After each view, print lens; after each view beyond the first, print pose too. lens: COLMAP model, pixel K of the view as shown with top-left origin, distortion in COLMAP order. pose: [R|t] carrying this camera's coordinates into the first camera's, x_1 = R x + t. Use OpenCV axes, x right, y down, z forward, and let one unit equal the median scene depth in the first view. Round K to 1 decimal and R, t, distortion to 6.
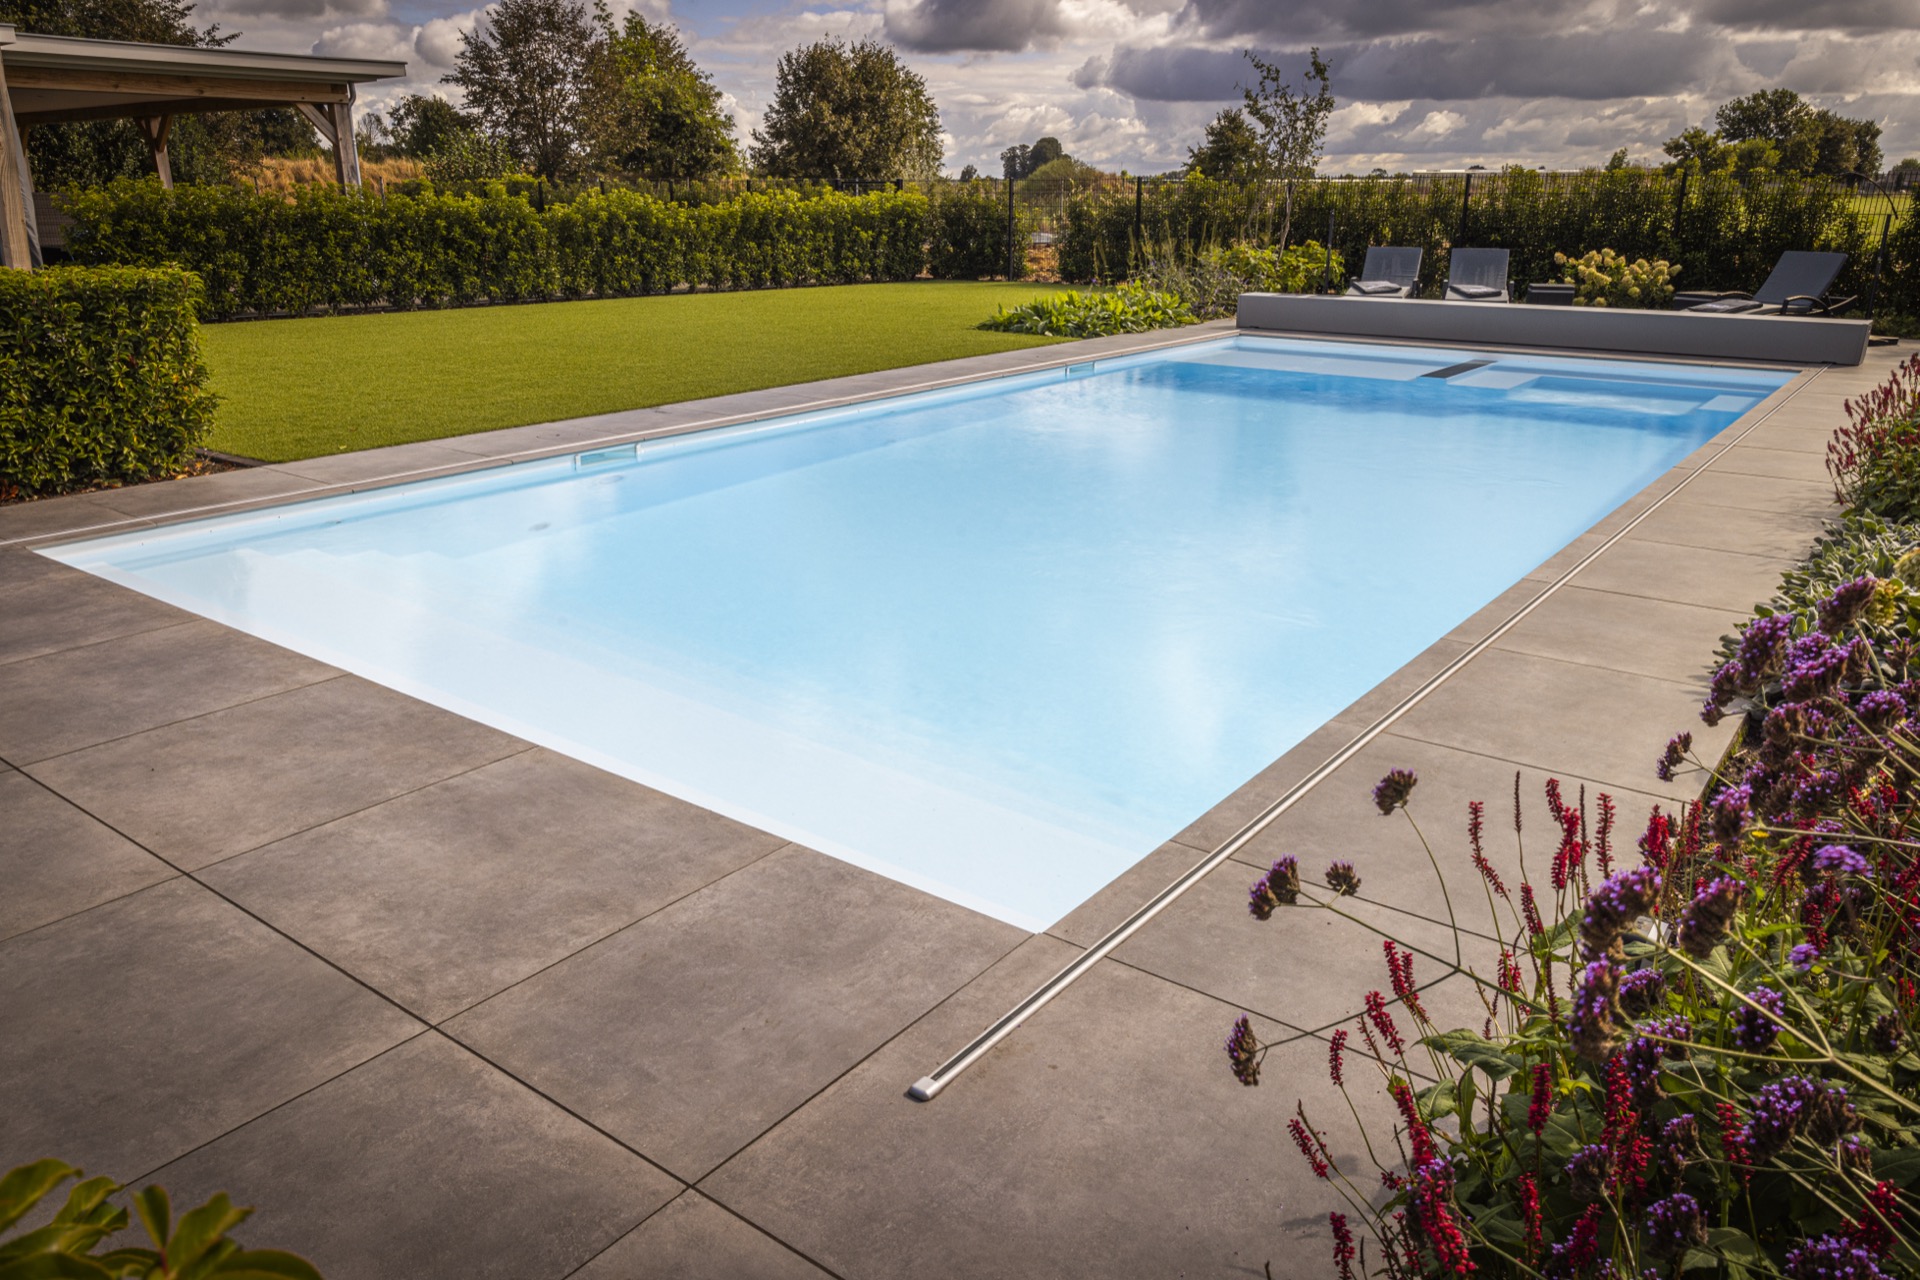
lens RADIAL K [[1384.7, 0, 950.0], [0, 1384.7, 647.3], [0, 0, 1]] dist [0.004544, -0.007168]
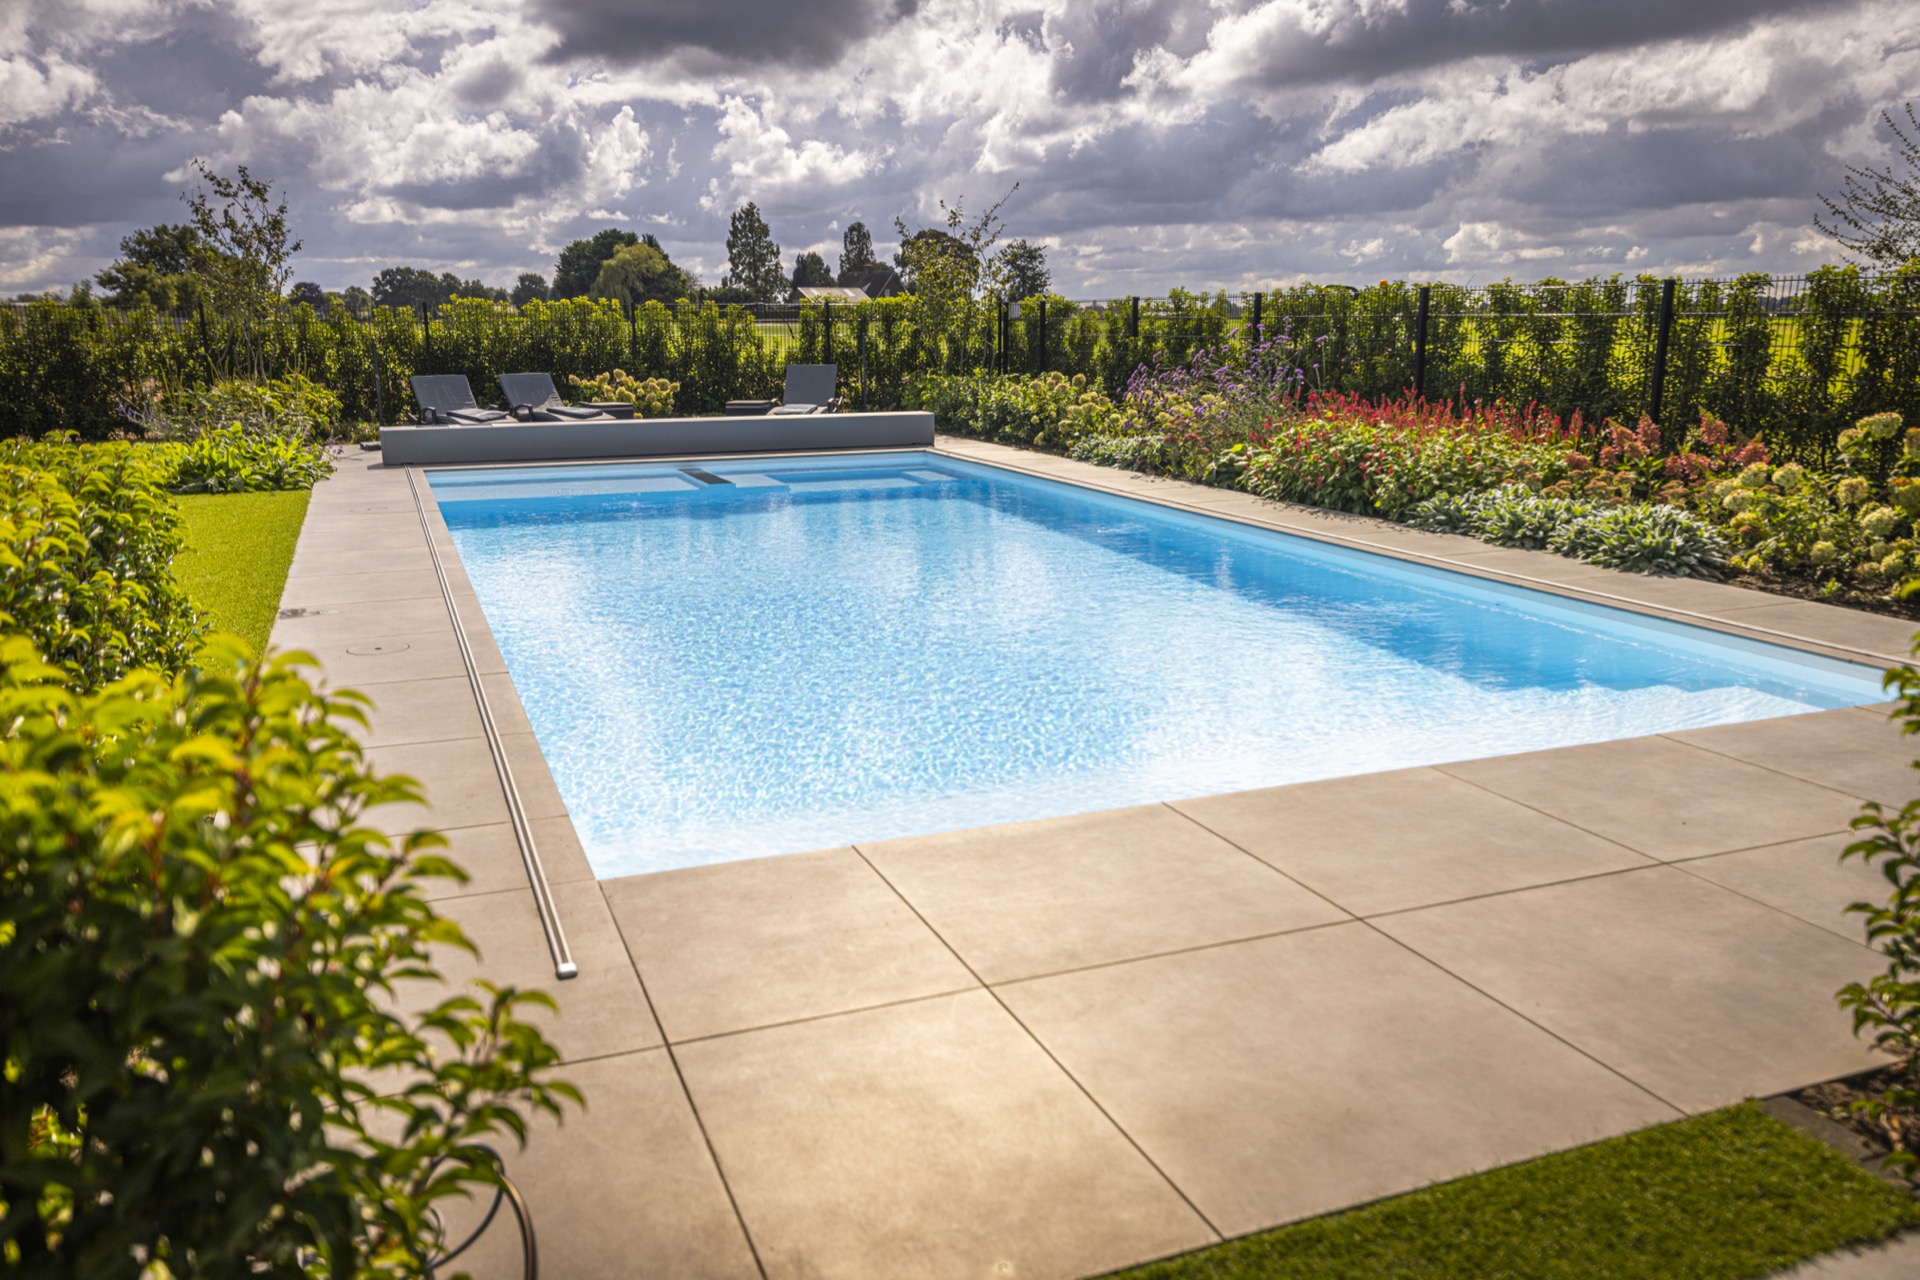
lens RADIAL K [[1493.3, 0, 963.0], [0, 1493.3, 642.0], [0, 0, 1]] dist [-0.000870, -0.002736]
pose [[0.494525, -0.185844, 0.849062, -0.326301], [0.277484, 0.959510, 0.048402, -0.046341], [-0.823679, 0.211665, 0.526071, 0.148048]]
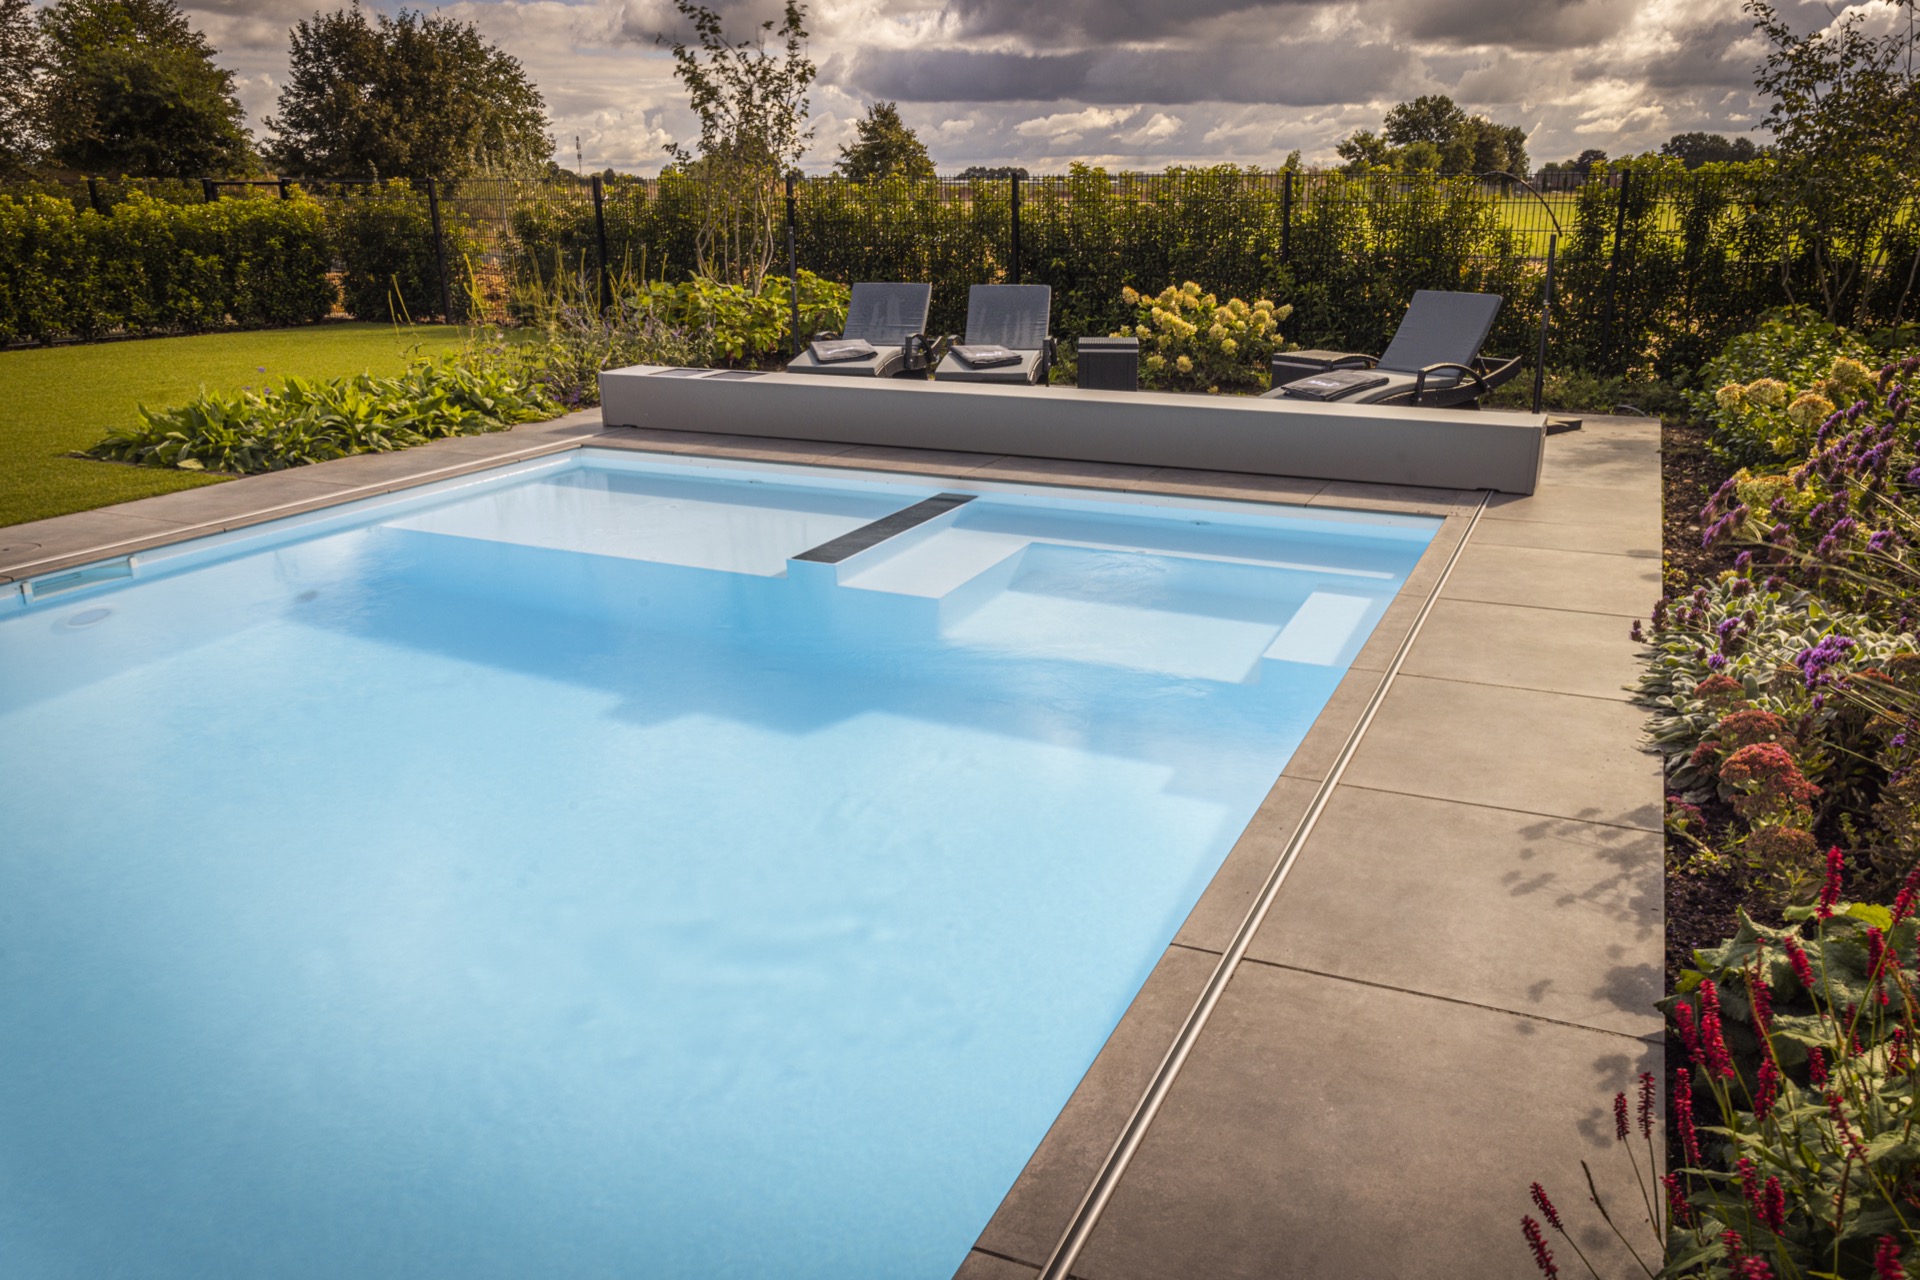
lens RADIAL K [[1384.7, 0, 1067.2], [0, 1384.7, 613.7], [0, 0, 1]] dist [0.004544, -0.007168]
pose [[0.966628, -0.075187, 0.244902, 0.178863], [0.080639, 0.996667, -0.012298, -0.091889], [-0.243161, 0.031636, 0.969470, 0.271059]]
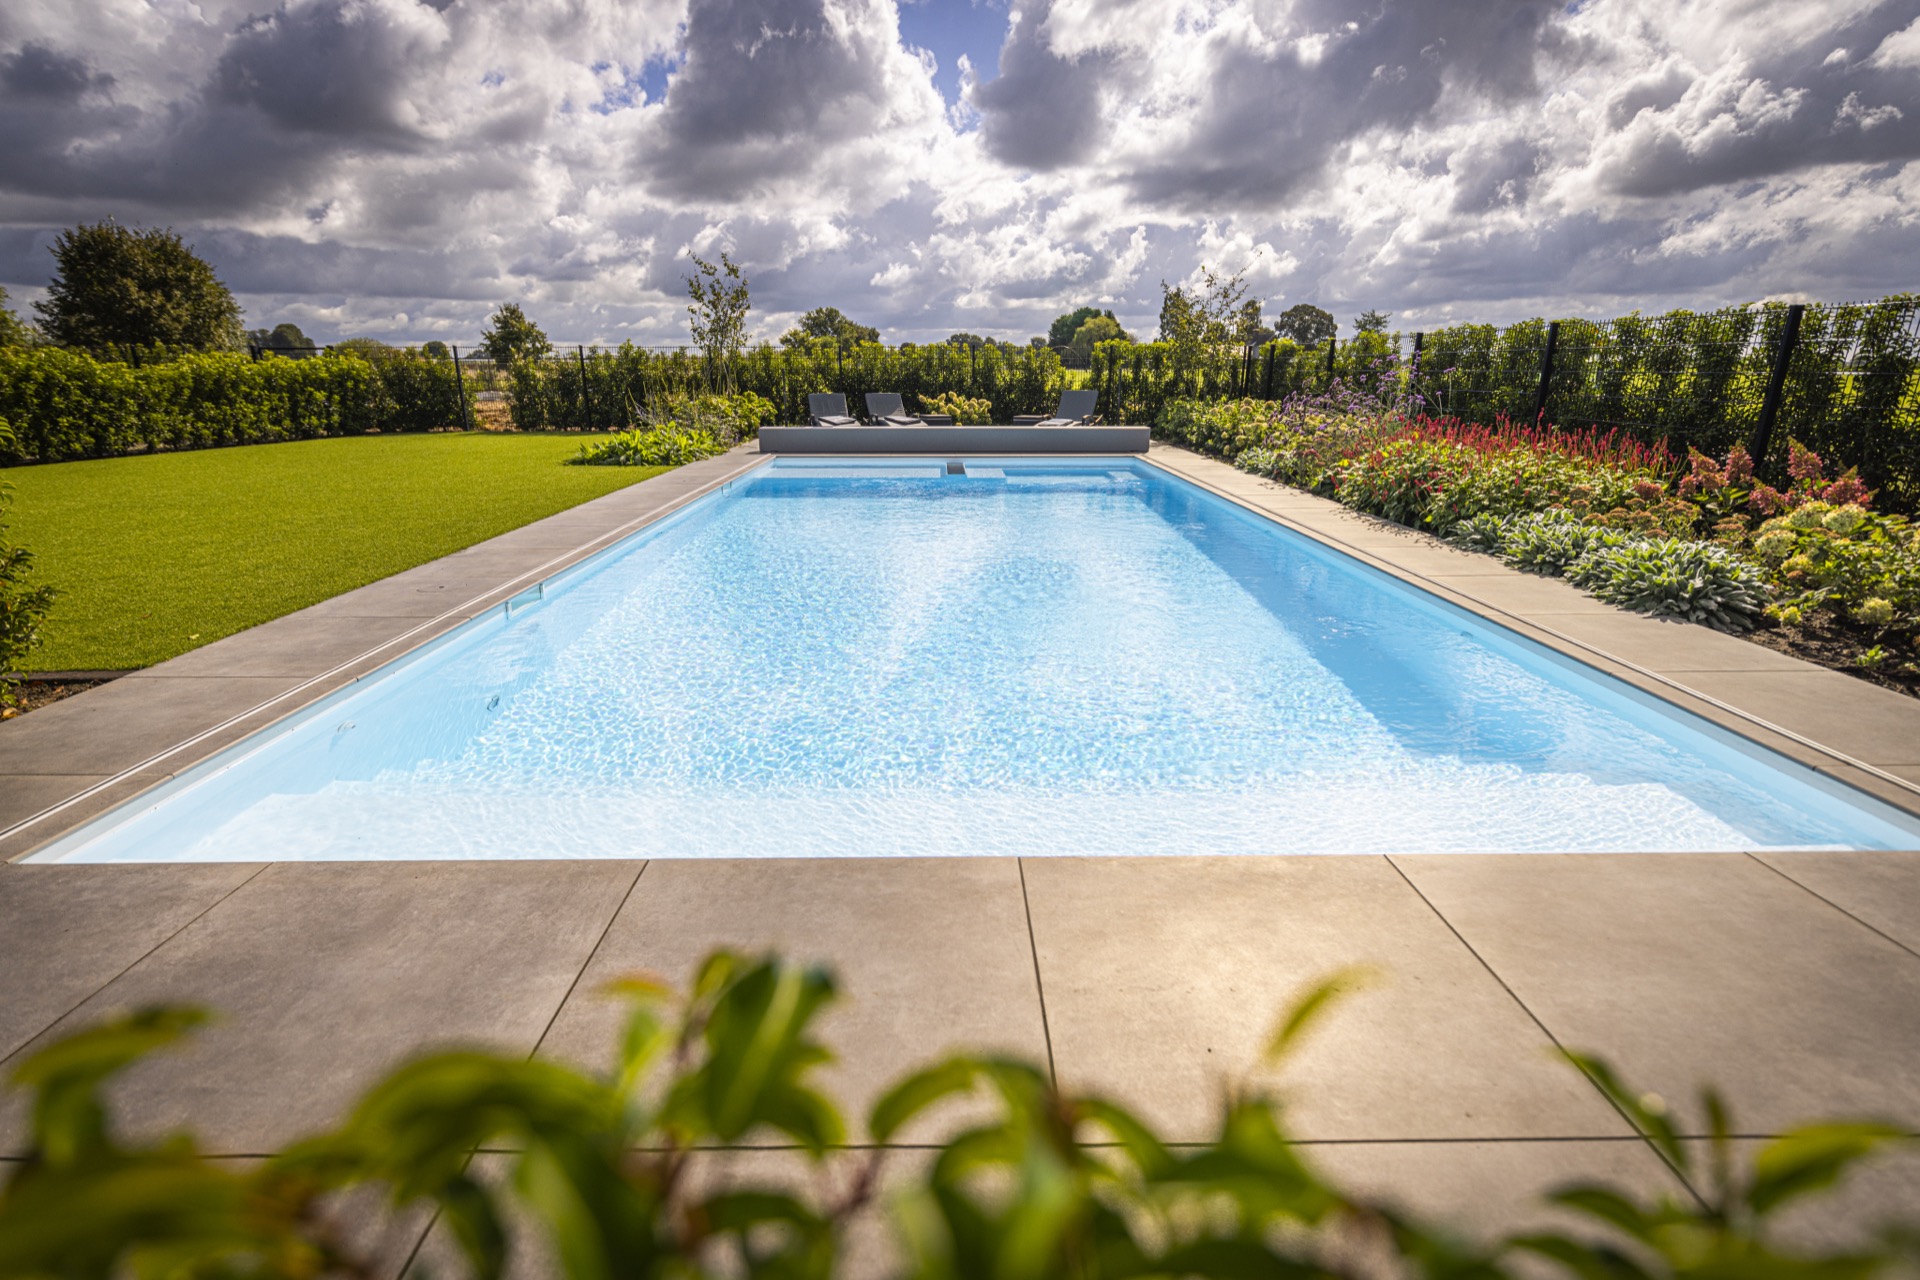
lens RADIAL K [[940.8, 0, 966.5], [0, 940.8, 641.2], [0, 0, 1]] dist [-0.001985, 0.002335]
pose [[0.771477, -0.175644, 0.611532, -0.168454], [0.197986, 0.979695, 0.031619, -0.028373], [-0.604669, 0.096682, 0.790587, 0.121447]]
